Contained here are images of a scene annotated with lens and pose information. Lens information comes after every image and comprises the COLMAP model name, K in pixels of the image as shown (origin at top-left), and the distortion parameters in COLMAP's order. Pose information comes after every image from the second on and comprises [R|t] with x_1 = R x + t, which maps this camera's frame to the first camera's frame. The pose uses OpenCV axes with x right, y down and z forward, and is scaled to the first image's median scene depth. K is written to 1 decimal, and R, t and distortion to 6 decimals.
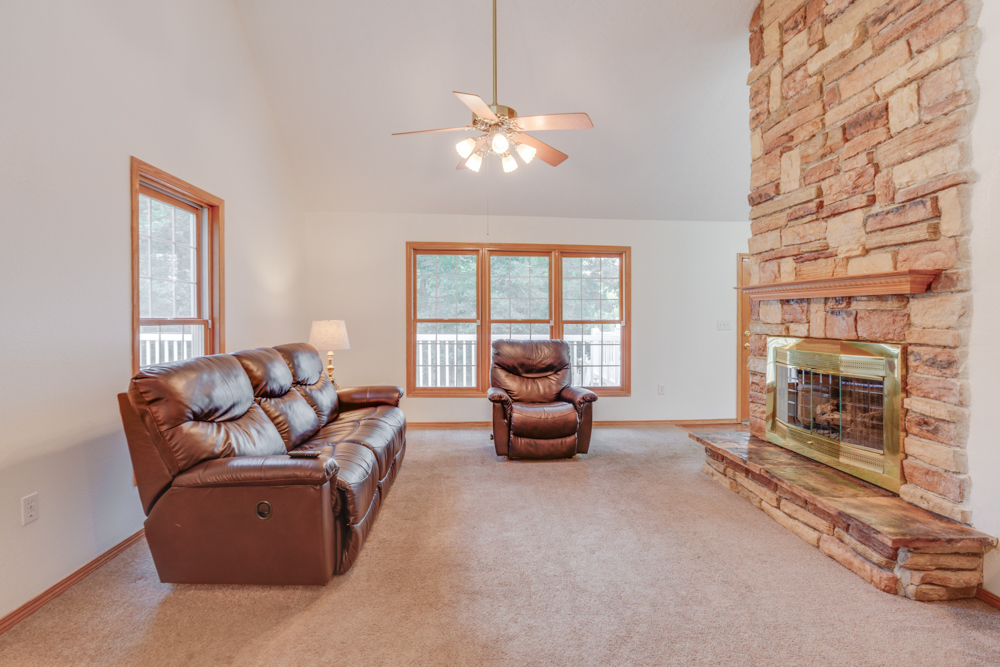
lens RADIAL K [[454.5, 0, 502.2], [0, 454.5, 320.5], [0, 0, 1]] dist [-0.000967, -0.000132]
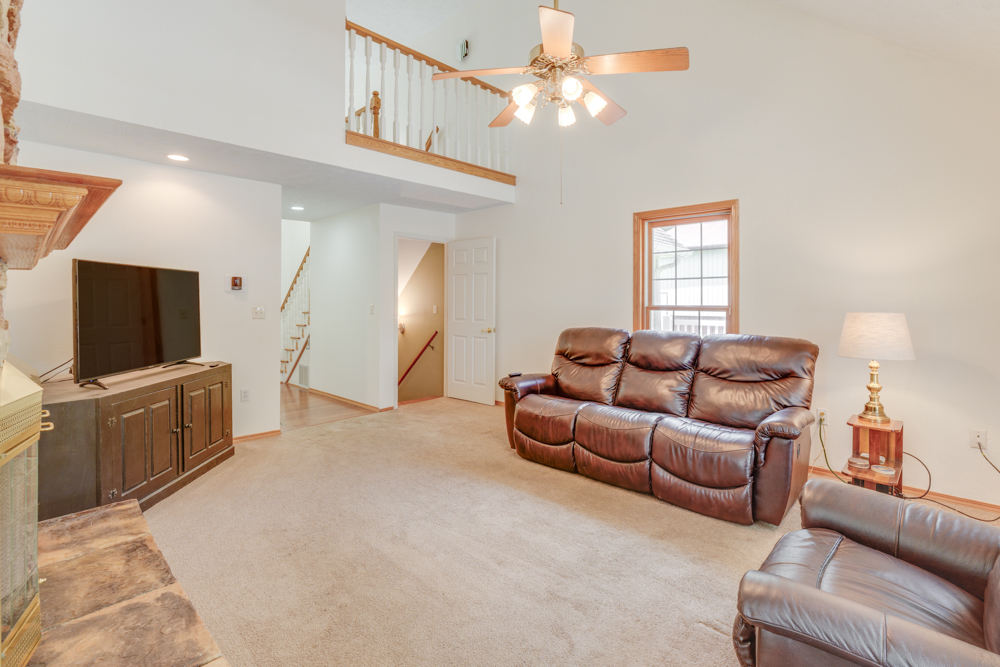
lens RADIAL K [[469.3, 0, 501.2], [0, 469.3, 295.2], [0, 0, 1]] dist [-0.000337, -0.000170]
pose [[-0.751798, -0.013486, -0.659256, 0.656545], [-0.009446, 0.999909, -0.009683, -0.012588], [0.659326, -0.001052, -0.751856, 1.688666]]
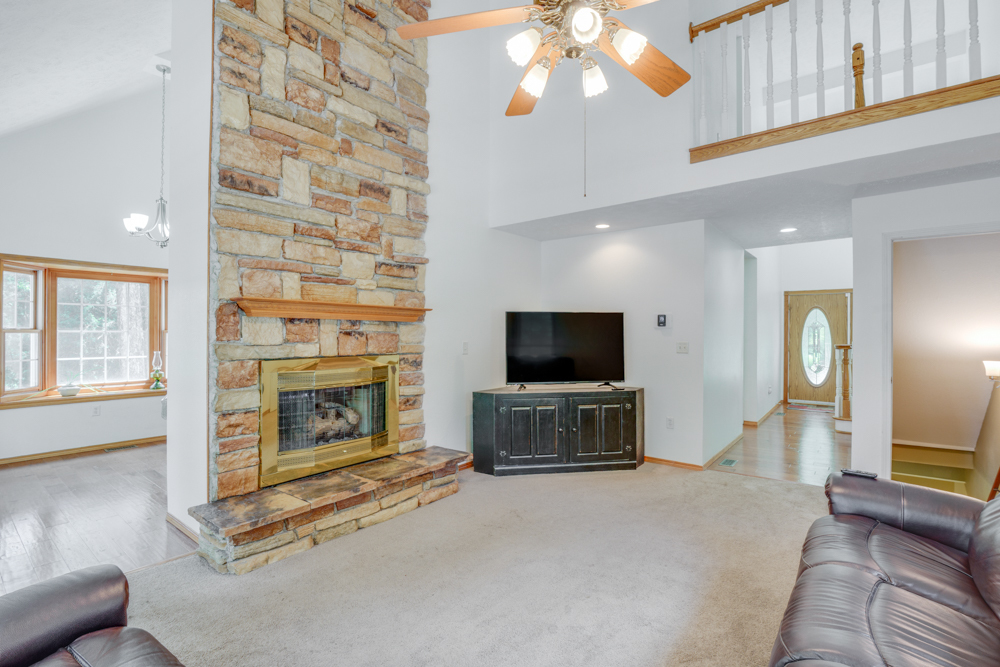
lens RADIAL K [[459.3, 0, 500.0], [0, 459.3, 333.5], [0, 0, 1]] dist [-0.015269, -0.000302]
pose [[-0.733541, -0.004927, 0.679627, -0.358132], [0.001500, 0.999960, 0.008868, -0.026112], [-0.679643, 0.007524, -0.733504, 1.596187]]
